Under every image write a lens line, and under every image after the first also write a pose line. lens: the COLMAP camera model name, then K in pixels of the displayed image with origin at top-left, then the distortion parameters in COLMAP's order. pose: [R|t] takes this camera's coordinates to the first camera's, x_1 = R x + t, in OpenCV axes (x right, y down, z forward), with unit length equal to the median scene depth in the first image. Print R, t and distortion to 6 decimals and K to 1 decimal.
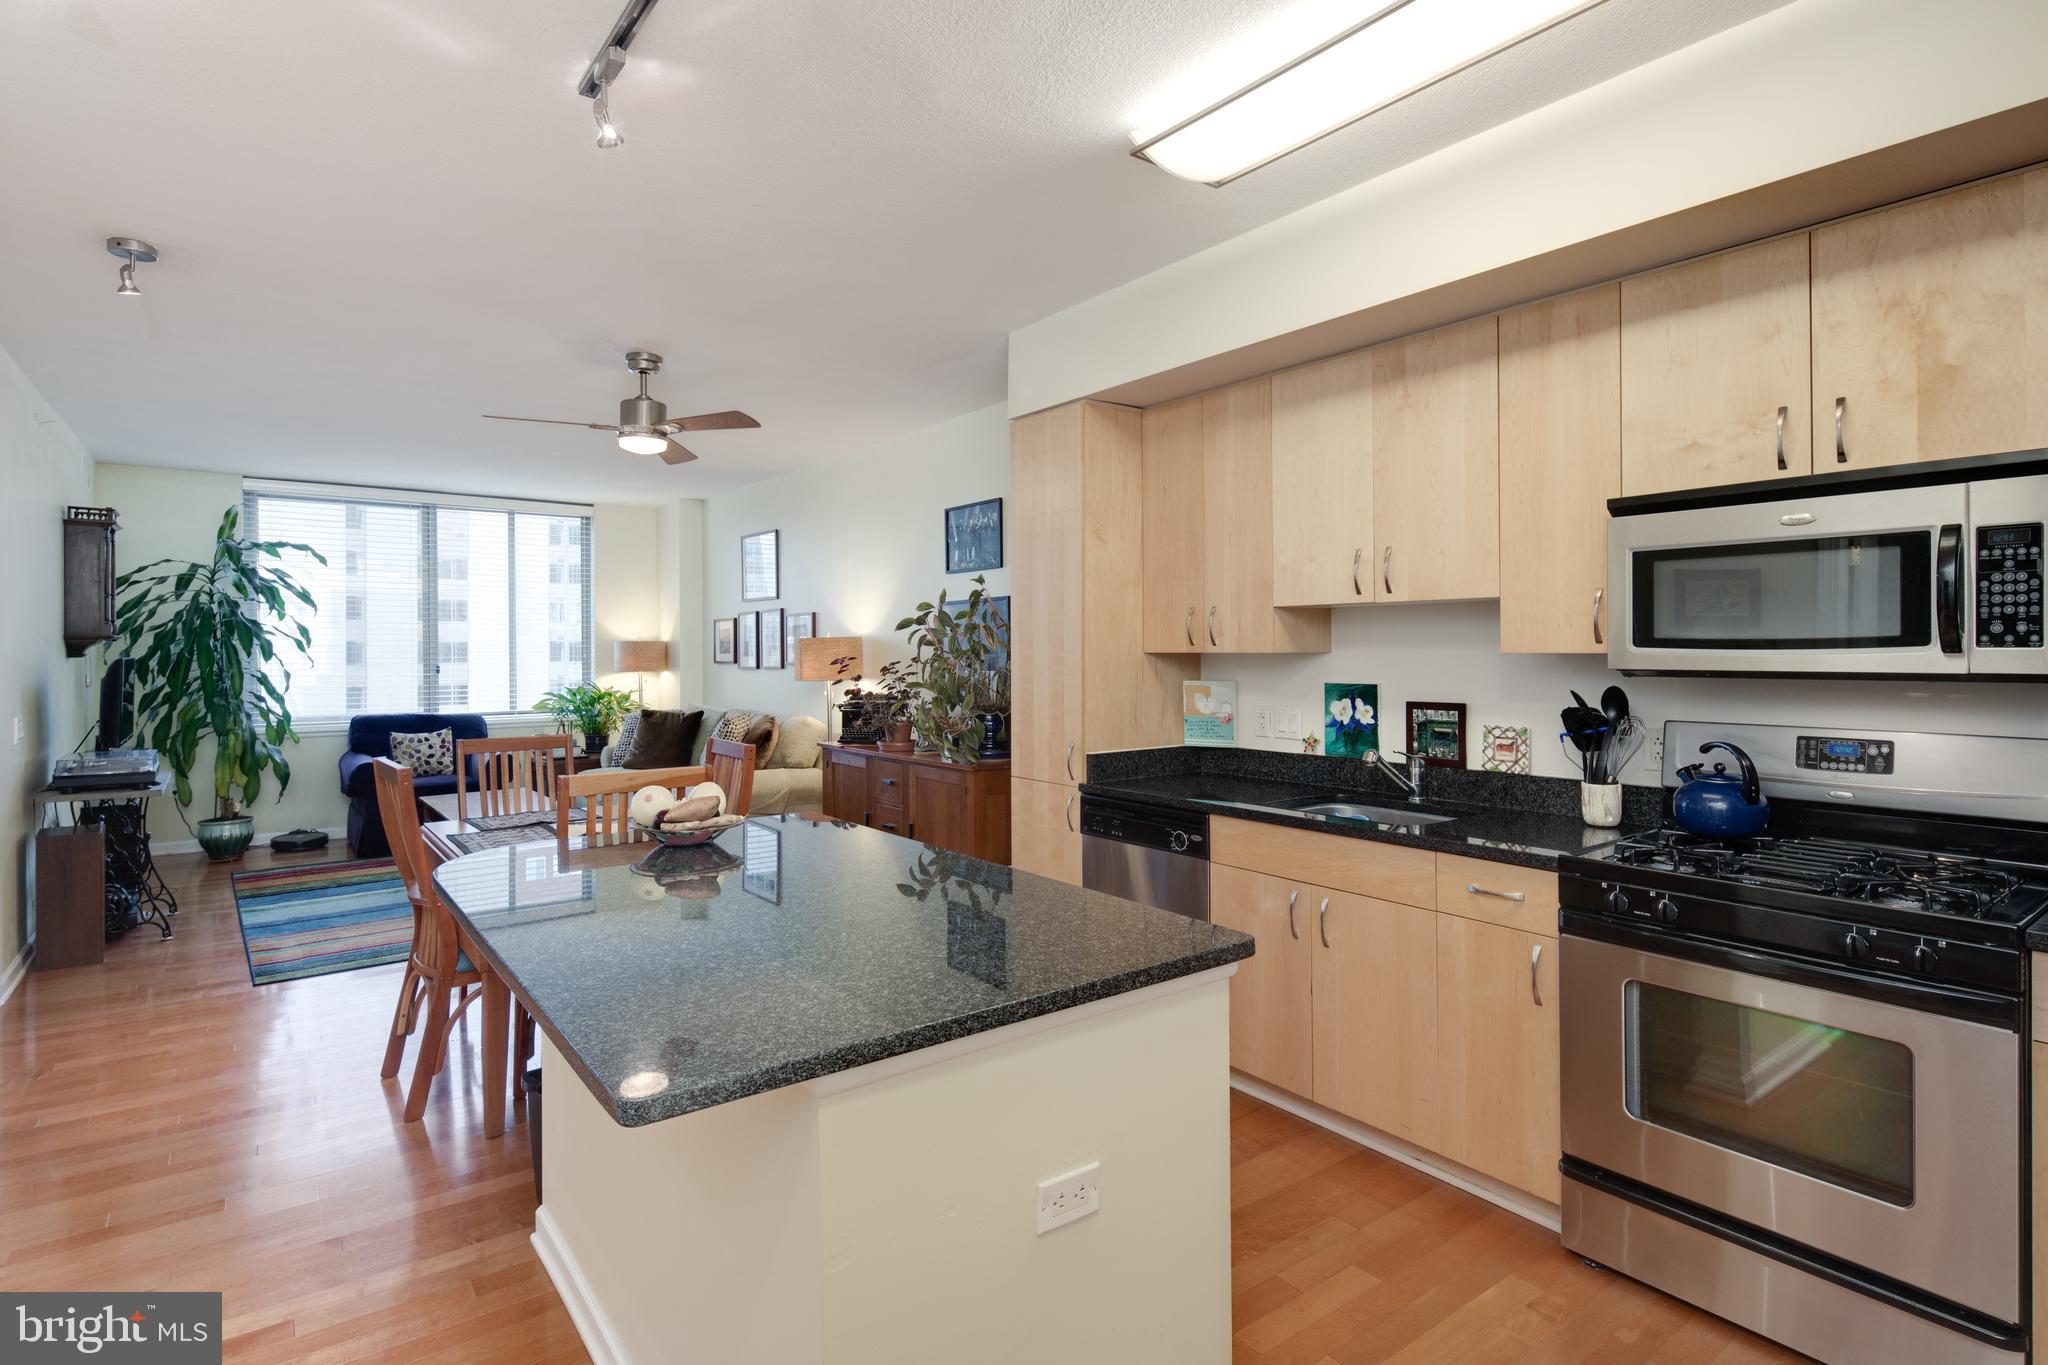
lens RADIAL K [[1016.0, 0, 1008.6], [0, 1016.0, 650.4], [0, 0, 1]] dist [-0.001706, -0.001000]
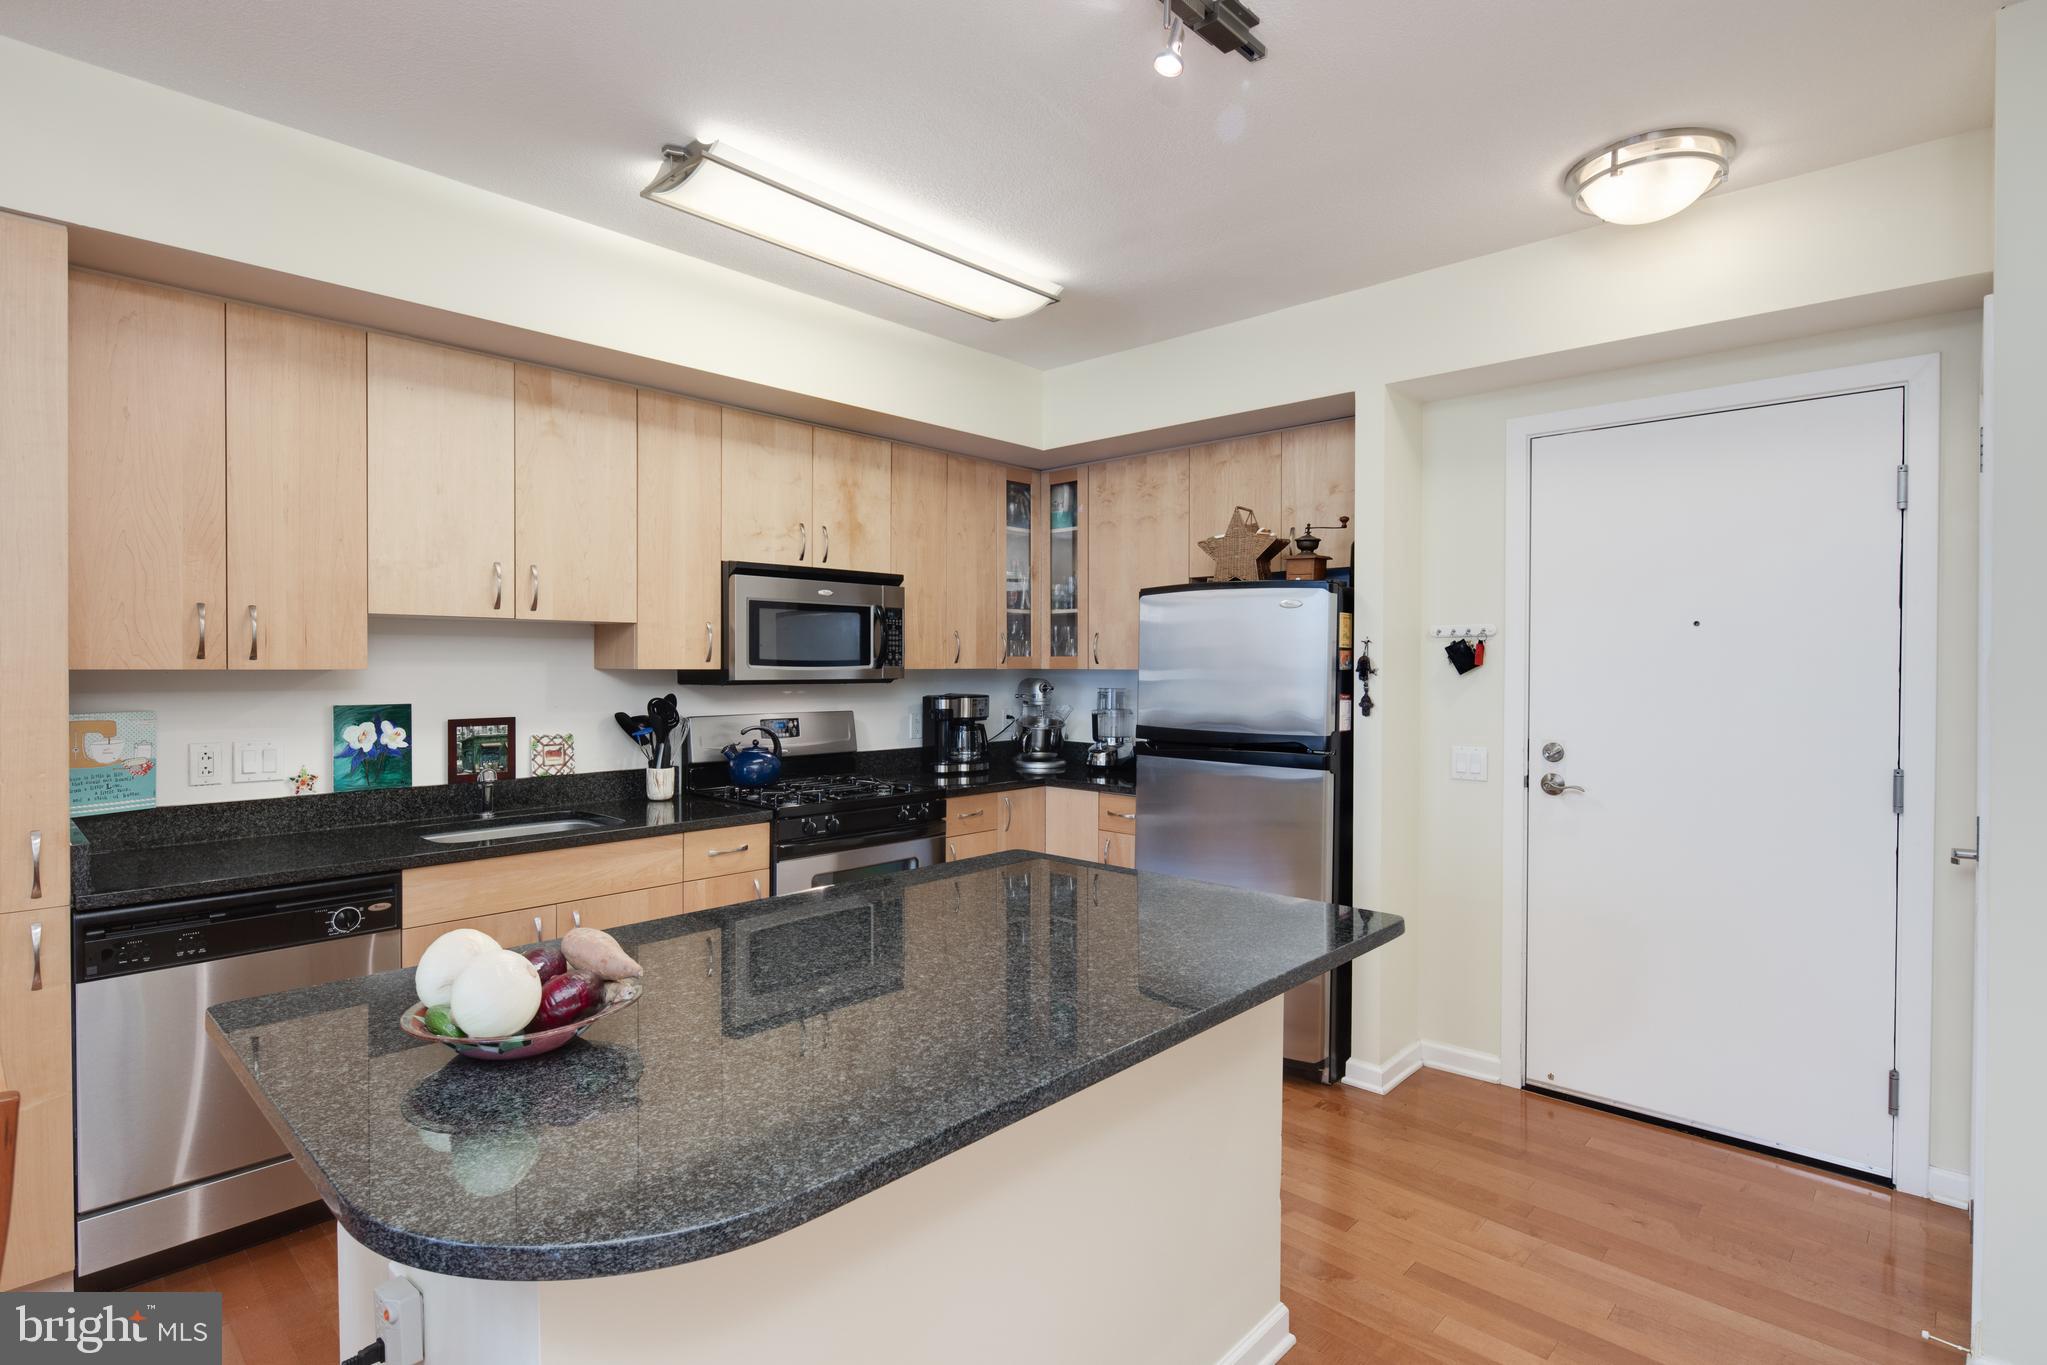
lens RADIAL K [[1006.4, 0, 1015.0], [0, 1006.4, 676.3], [0, 0, 1]] dist [0.004110, -0.000150]
pose [[-0.175684, -0.007920, 0.984415, -0.597198], [-0.000861, 0.999968, 0.007892, 0.000893], [-0.984446, 0.000538, -0.175685, 0.589947]]
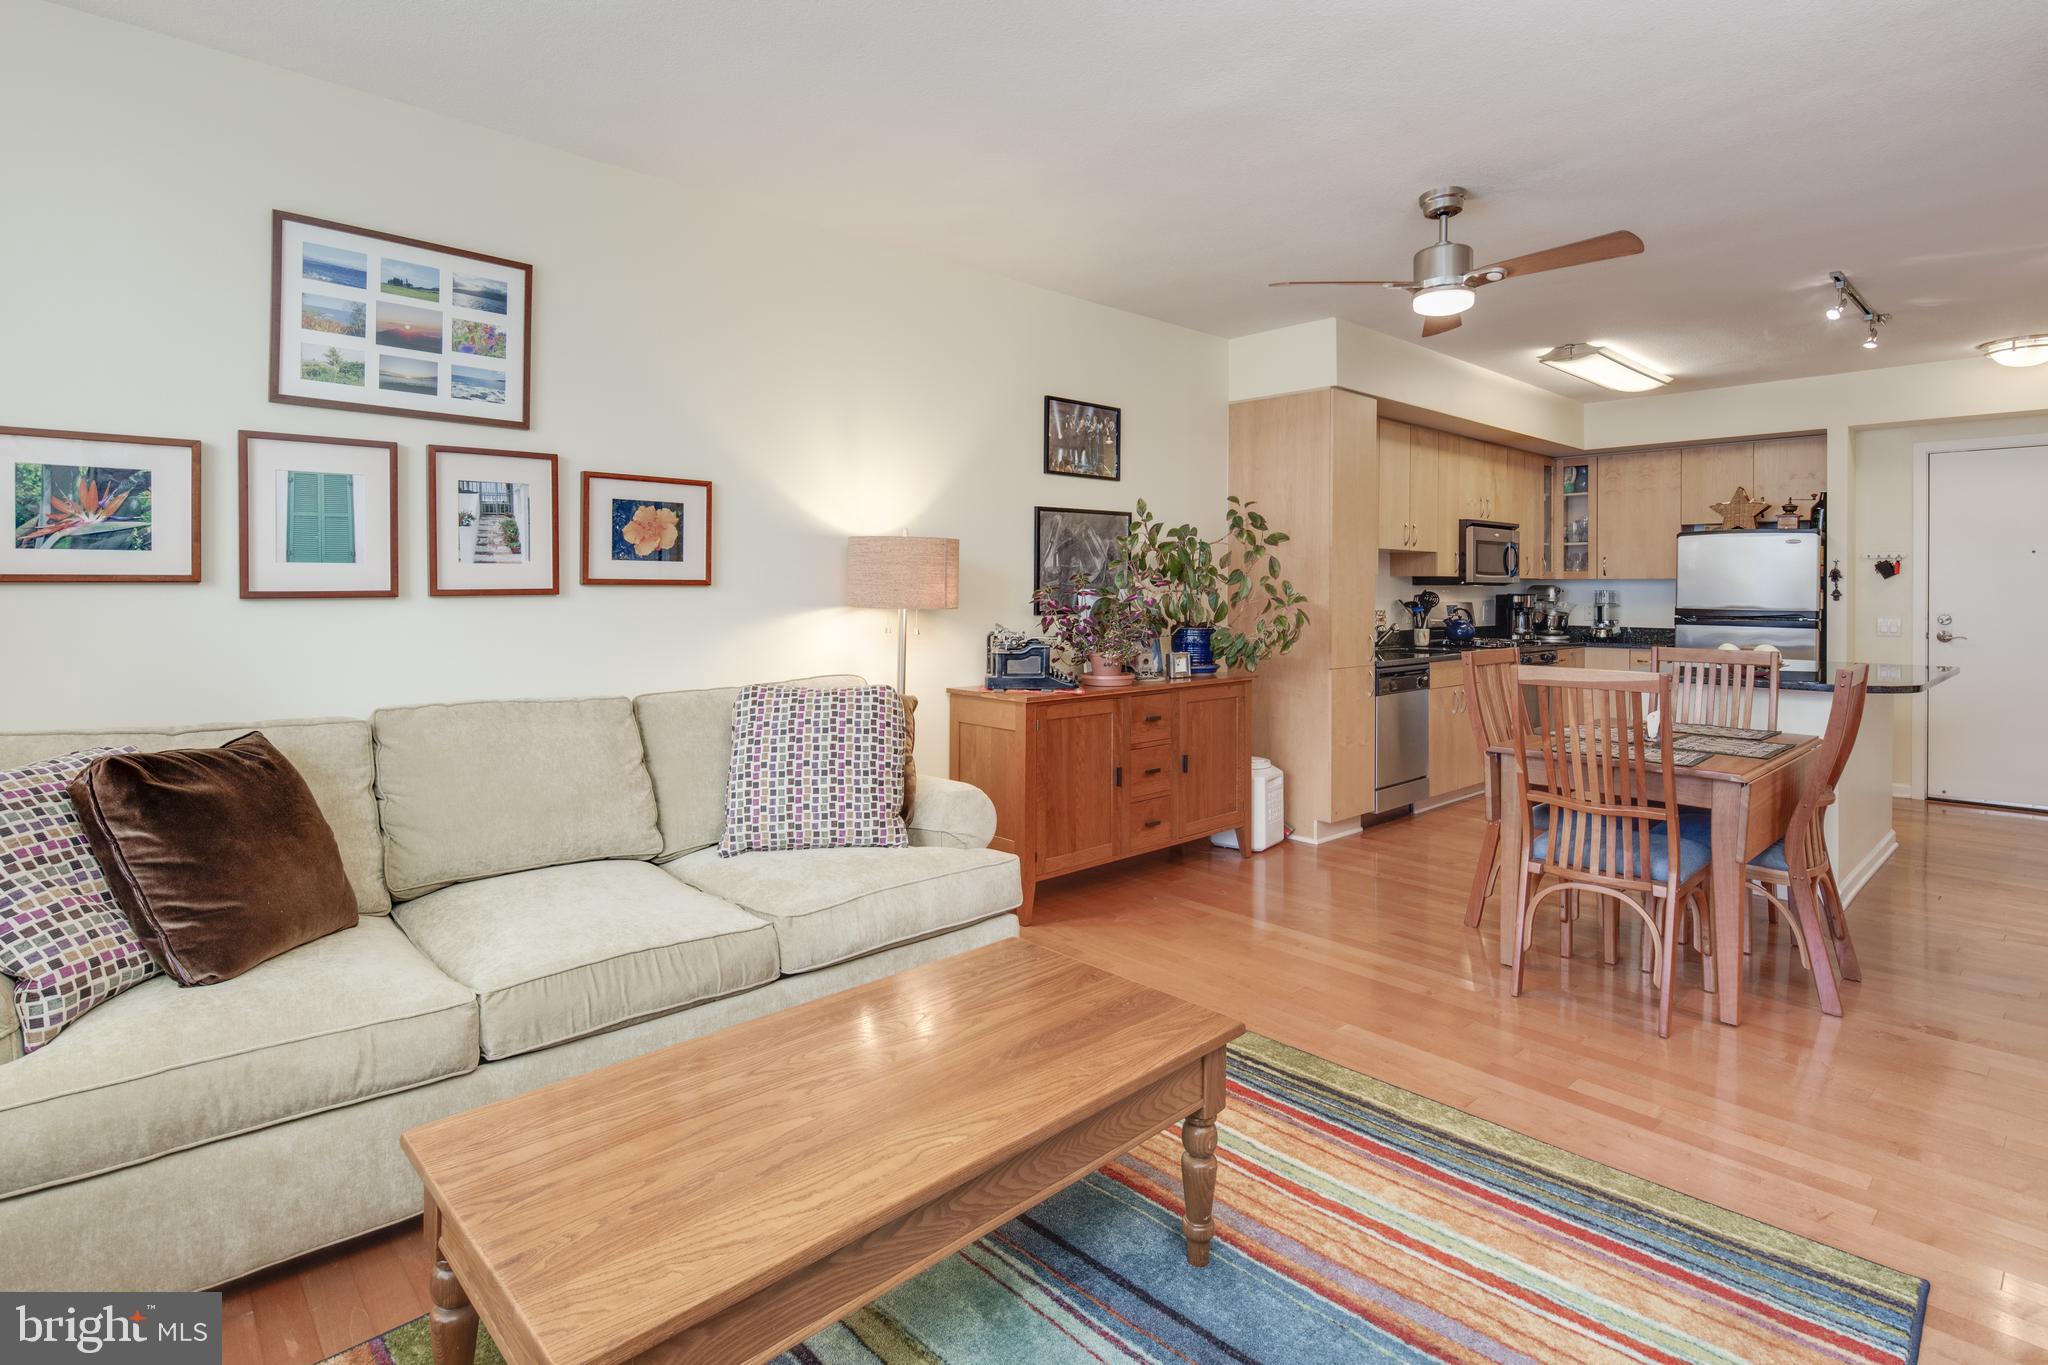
lens RADIAL K [[1022.8, 0, 1000.4], [0, 1022.8, 589.8], [0, 0, 1]] dist [0.003251, -0.001571]
pose [[-0.097265, 0.003354, 0.995253, -1.368664], [-0.002039, 0.999992, -0.003569, 0.034844], [-0.995256, -0.002376, -0.097257, 1.722228]]
